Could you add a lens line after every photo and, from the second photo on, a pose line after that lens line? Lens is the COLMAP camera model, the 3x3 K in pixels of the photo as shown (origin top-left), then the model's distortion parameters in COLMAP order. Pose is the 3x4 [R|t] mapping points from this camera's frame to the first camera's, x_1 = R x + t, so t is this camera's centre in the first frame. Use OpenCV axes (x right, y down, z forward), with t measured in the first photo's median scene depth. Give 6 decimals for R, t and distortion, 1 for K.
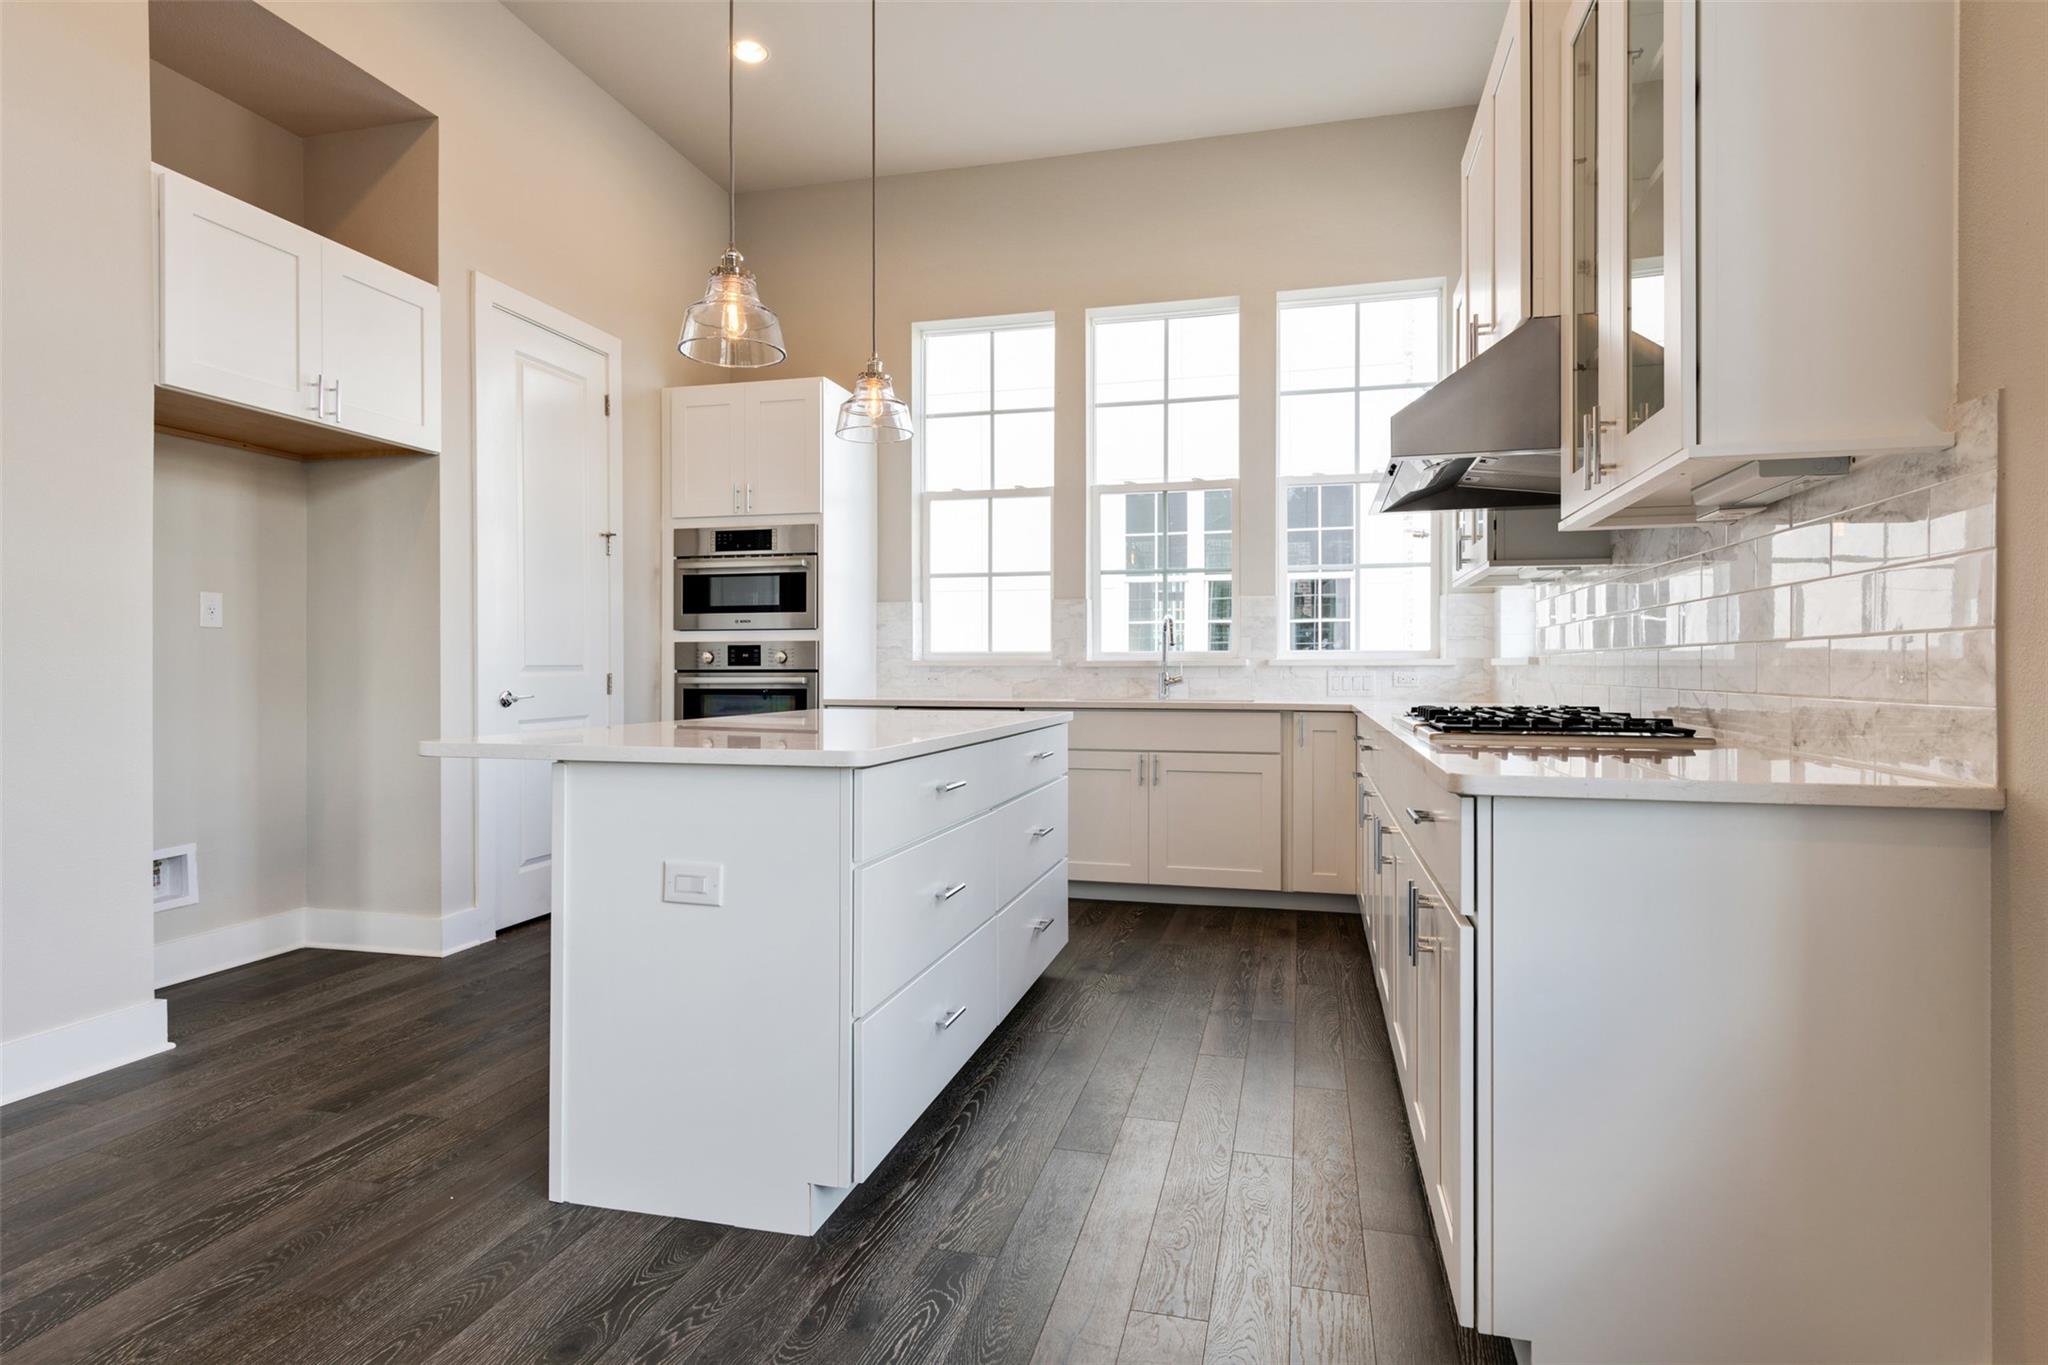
lens RADIAL K [[1078.2, 0, 1021.1], [0, 1078.2, 680.6], [0, 0, 1]] dist [0.001063, -0.000110]
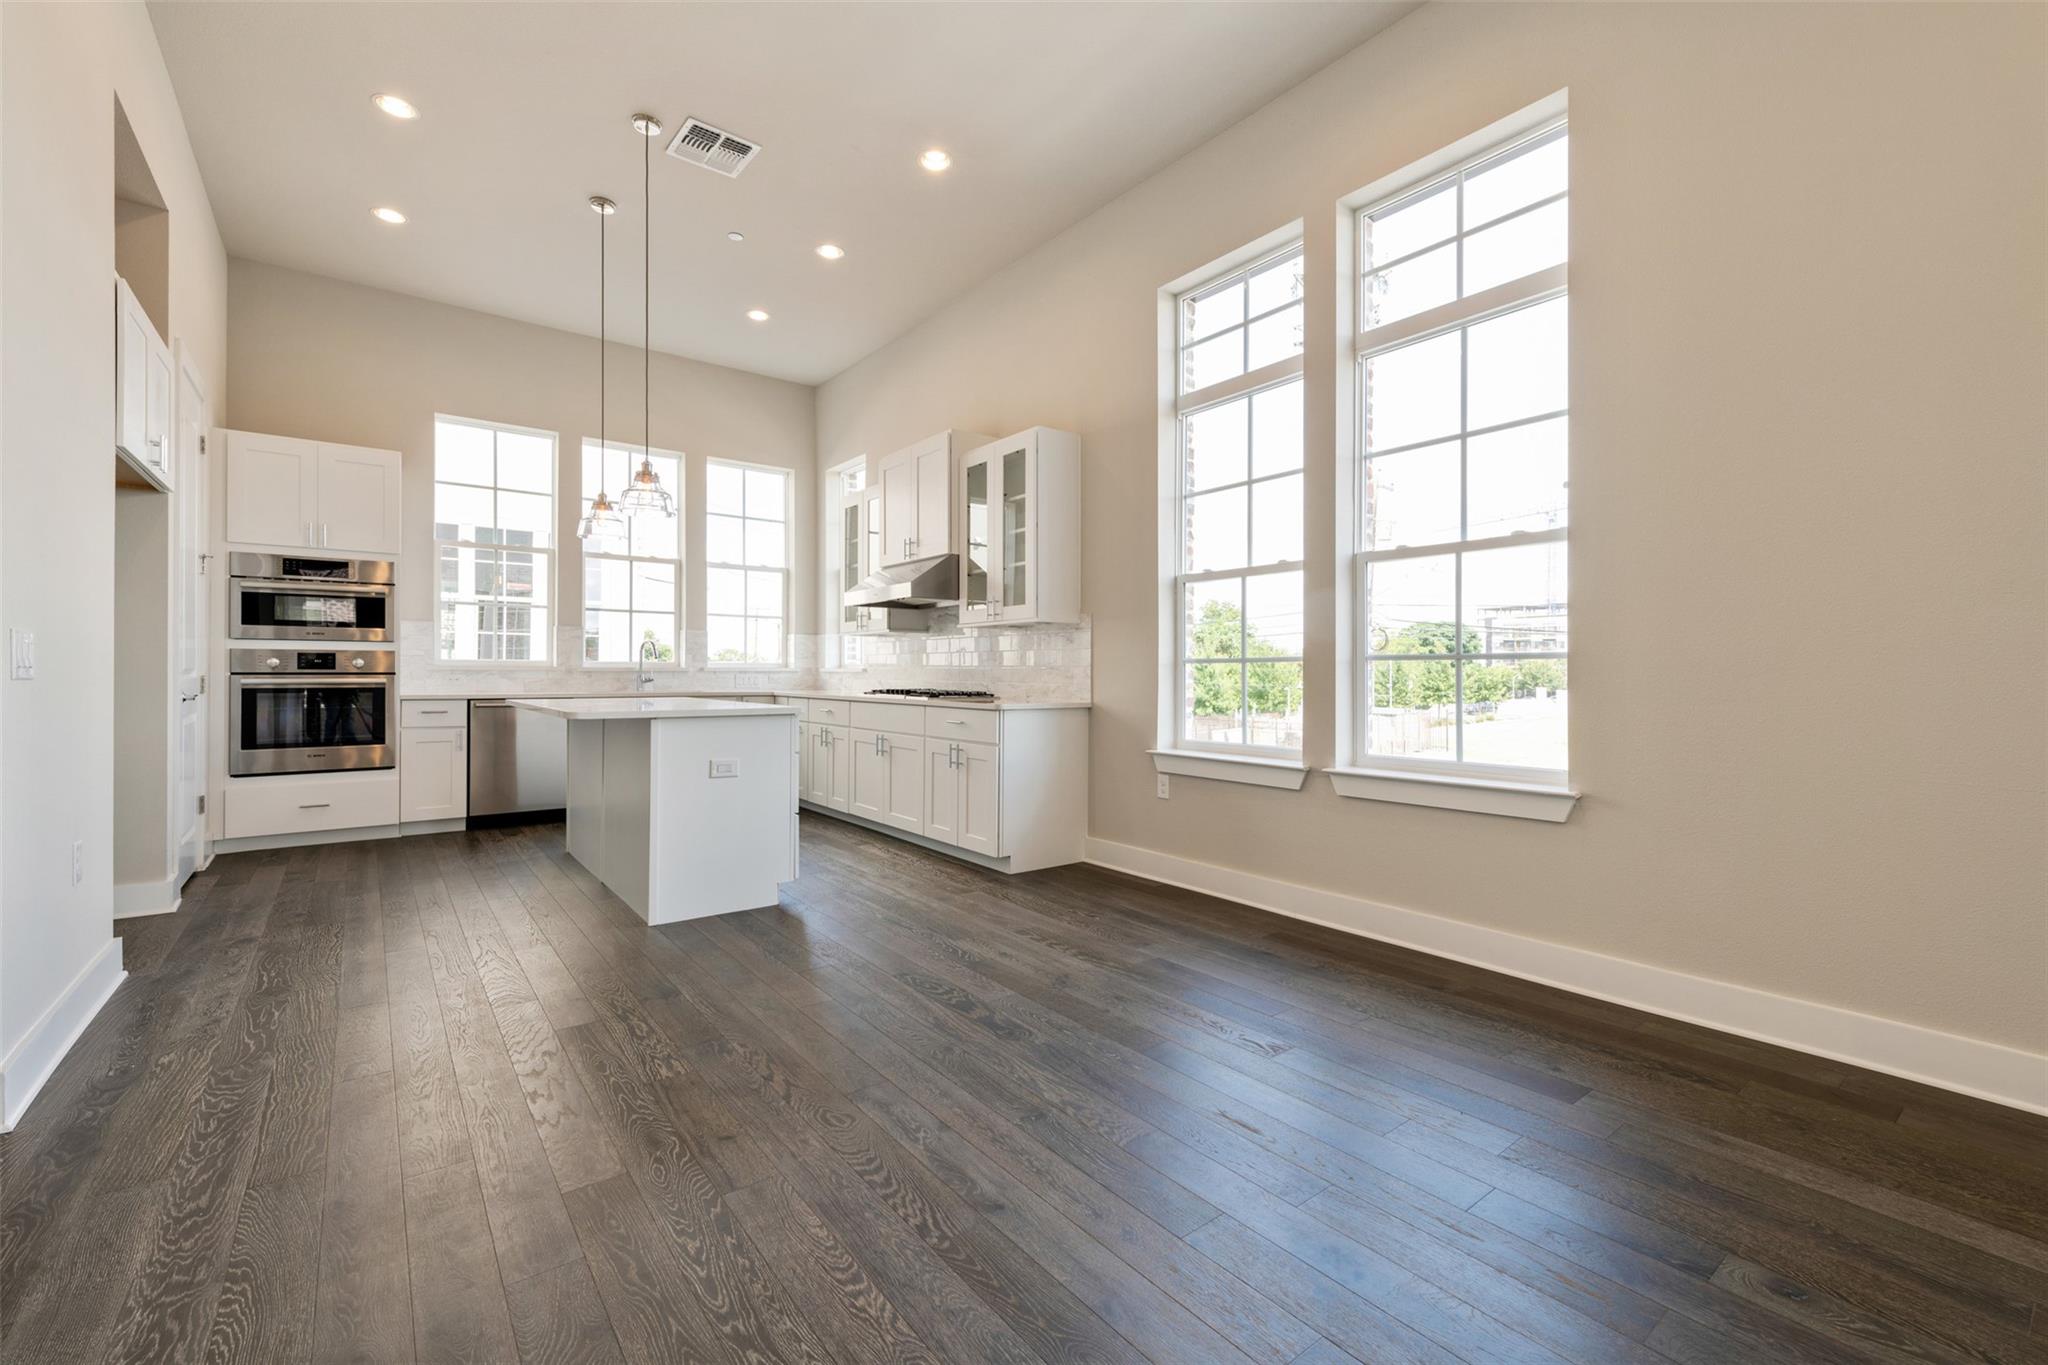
lens RADIAL K [[894.6, 0, 1023.0], [0, 894.6, 680.0], [0, 0, 1]] dist [0.020093, -0.000523]
pose [[0.619364, -0.006360, 0.785078, -0.574529], [0.004107, 0.999980, 0.004860, -0.003456], [-0.785093, 0.000215, 0.619378, -0.285578]]
